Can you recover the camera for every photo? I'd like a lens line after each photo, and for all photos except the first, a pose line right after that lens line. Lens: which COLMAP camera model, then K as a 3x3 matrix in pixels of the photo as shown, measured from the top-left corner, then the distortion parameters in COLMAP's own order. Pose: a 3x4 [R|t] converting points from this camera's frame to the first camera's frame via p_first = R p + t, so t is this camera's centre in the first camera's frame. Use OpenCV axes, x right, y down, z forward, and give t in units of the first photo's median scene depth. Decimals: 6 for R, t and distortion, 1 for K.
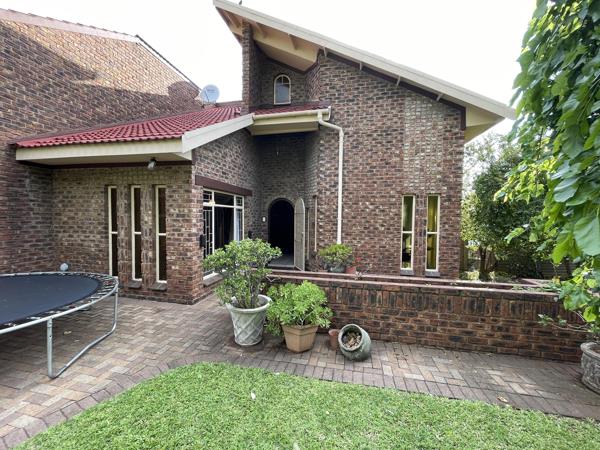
lens RADIAL K [[245.4, 0, 298.4], [0, 245.4, 225.2], [0, 0, 1]] dist [-0.001187, 0.000001]
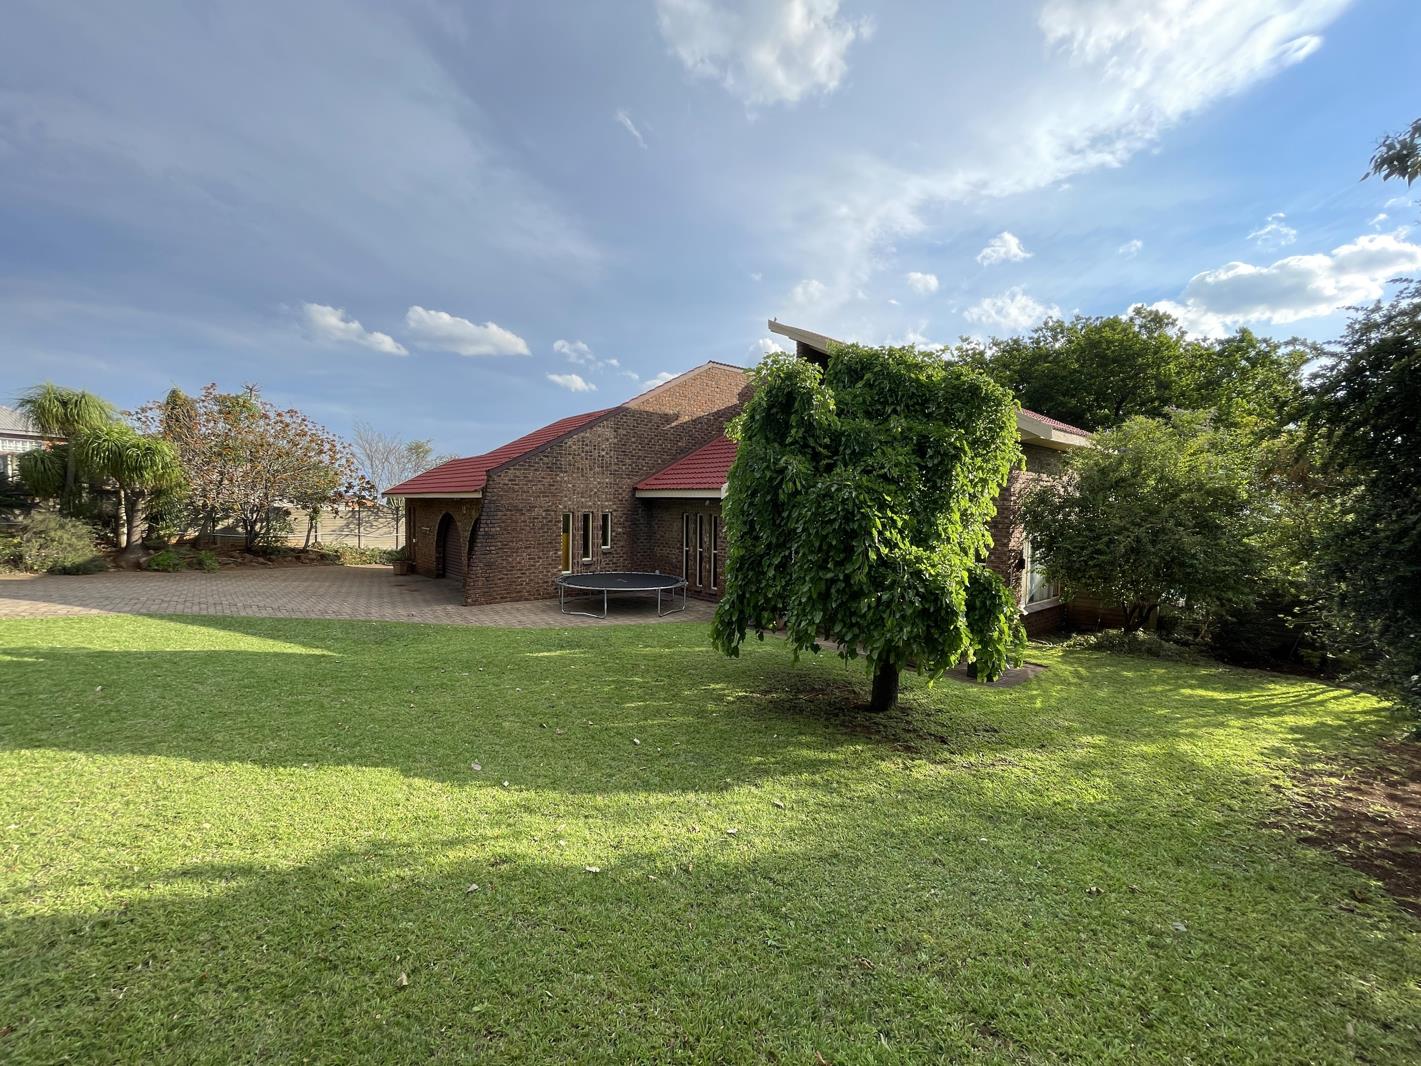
lens RADIAL K [[581.2, 0, 710.5], [0, 581.2, 527.3], [0, 0, 1]] dist [-0.001187, 0.000001]
pose [[0.802200, 0.019859, -0.596725, 1.173633], [-0.017194, 0.999801, 0.010159, -0.115042], [0.596808, 0.002111, 0.802382, -1.385668]]
